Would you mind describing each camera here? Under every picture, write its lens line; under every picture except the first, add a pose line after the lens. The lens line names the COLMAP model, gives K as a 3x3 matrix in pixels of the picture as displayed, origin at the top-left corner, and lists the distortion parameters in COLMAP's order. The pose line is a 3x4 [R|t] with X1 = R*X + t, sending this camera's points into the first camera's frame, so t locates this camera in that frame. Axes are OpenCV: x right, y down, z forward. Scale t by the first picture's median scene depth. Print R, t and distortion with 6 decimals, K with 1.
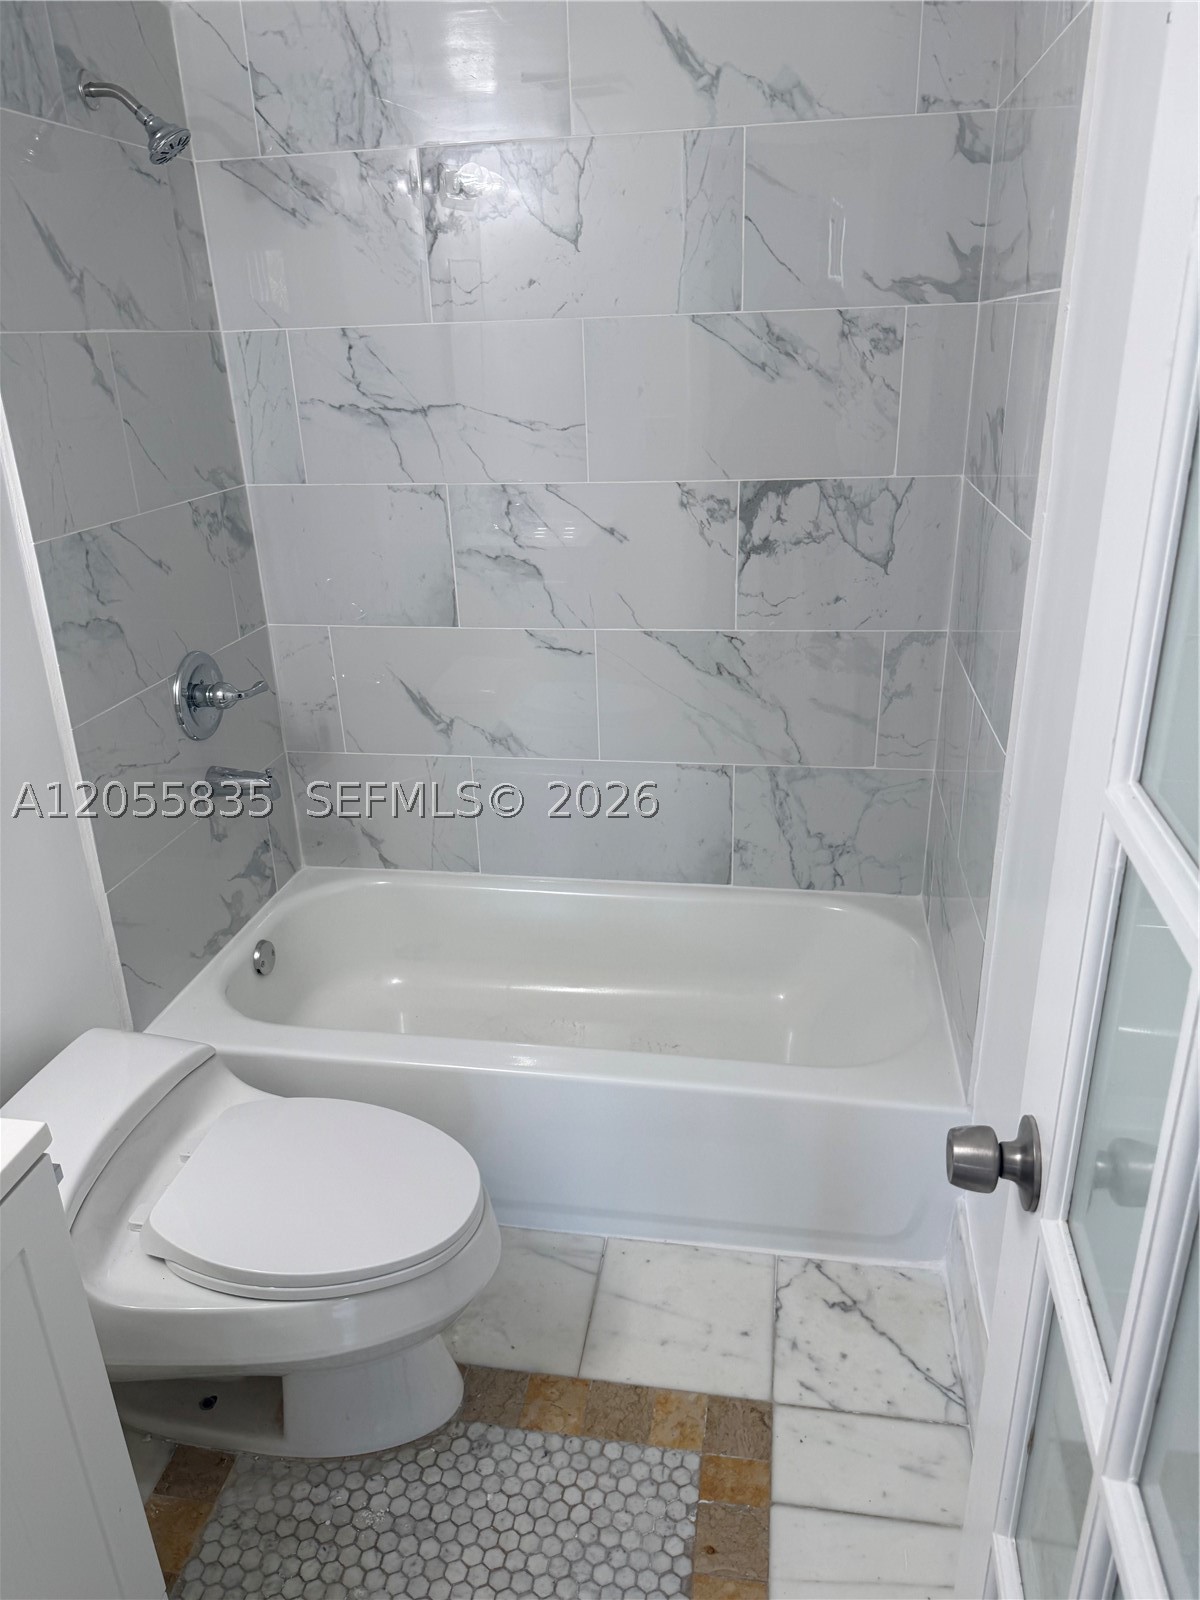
lens RADIAL K [[1135.1, 0, 601.1], [0, 1135.1, 805.3], [0, 0, 1]] dist [0.037937, -0.070428]
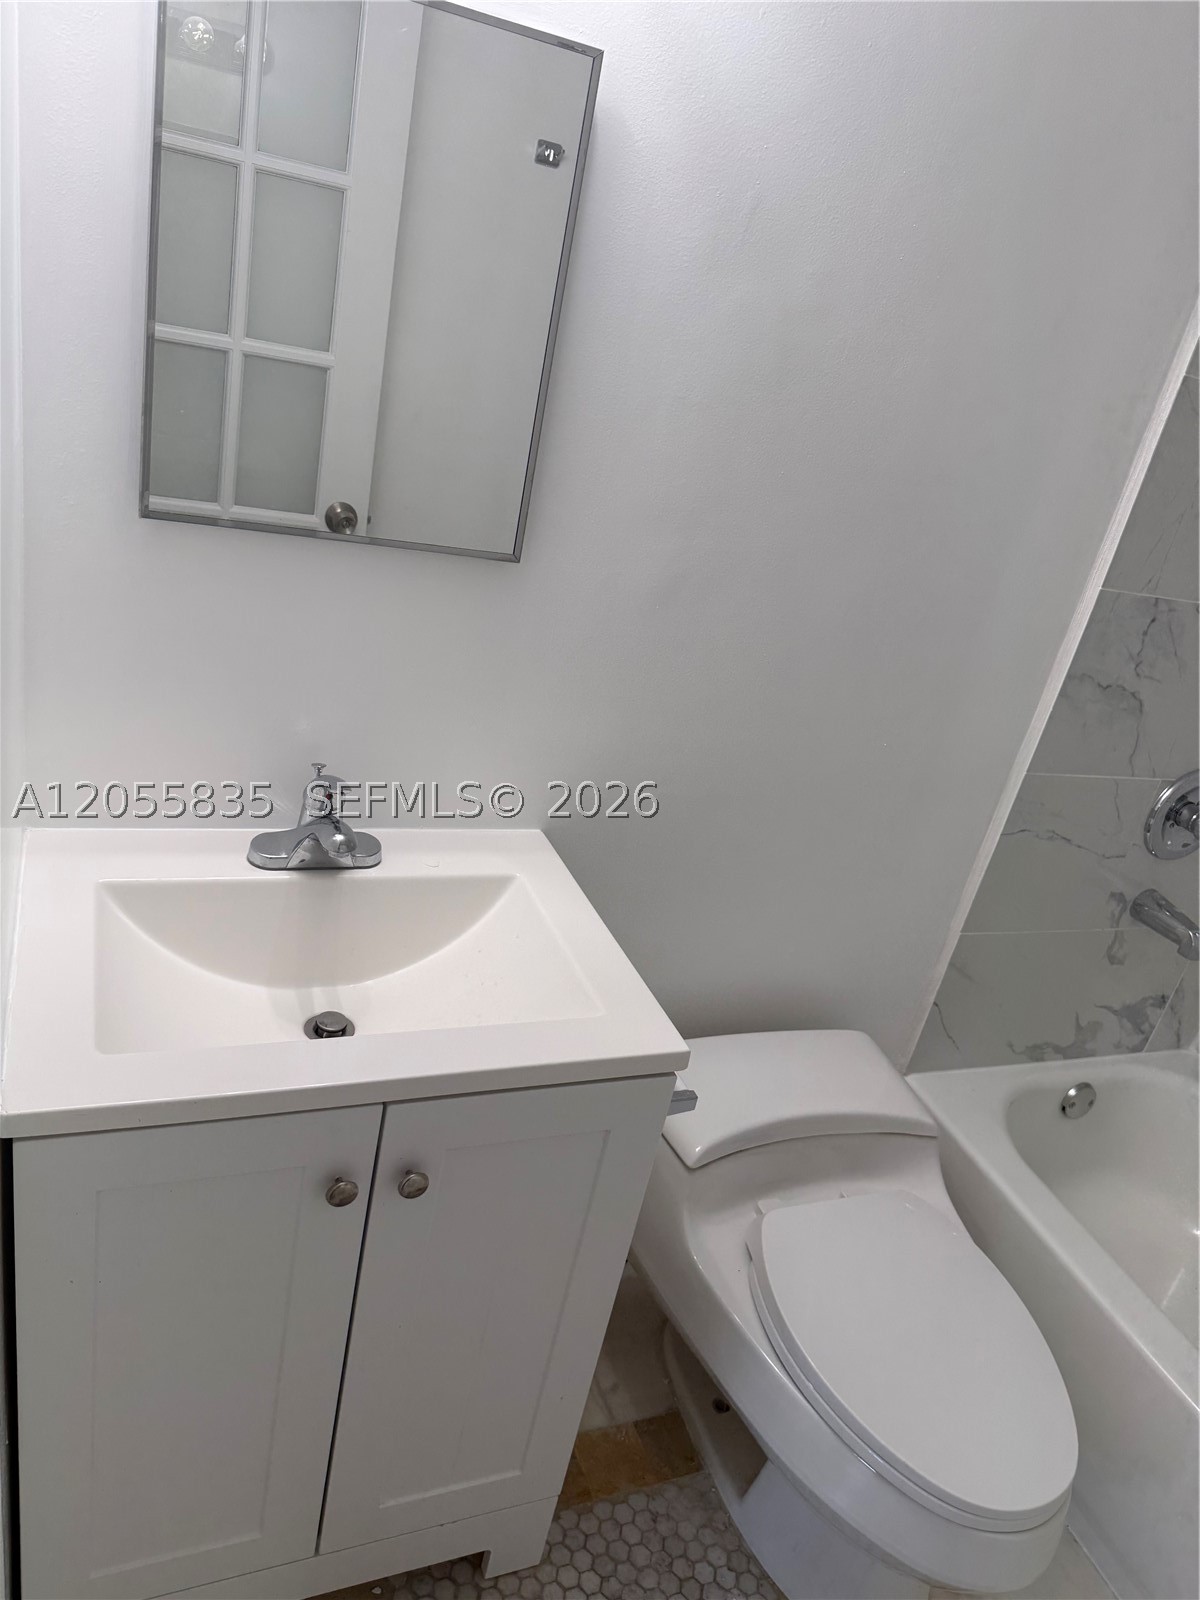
lens RADIAL K [[1135.1, 0, 600.8], [0, 1135.1, 804.5], [0, 0, 1]] dist [0.037937, -0.070428]
pose [[0.486539, 0.479447, -0.730350, 0.068268], [-0.523876, 0.829107, 0.195285, -0.040797], [0.699167, 0.287599, 0.654563, 0.119312]]
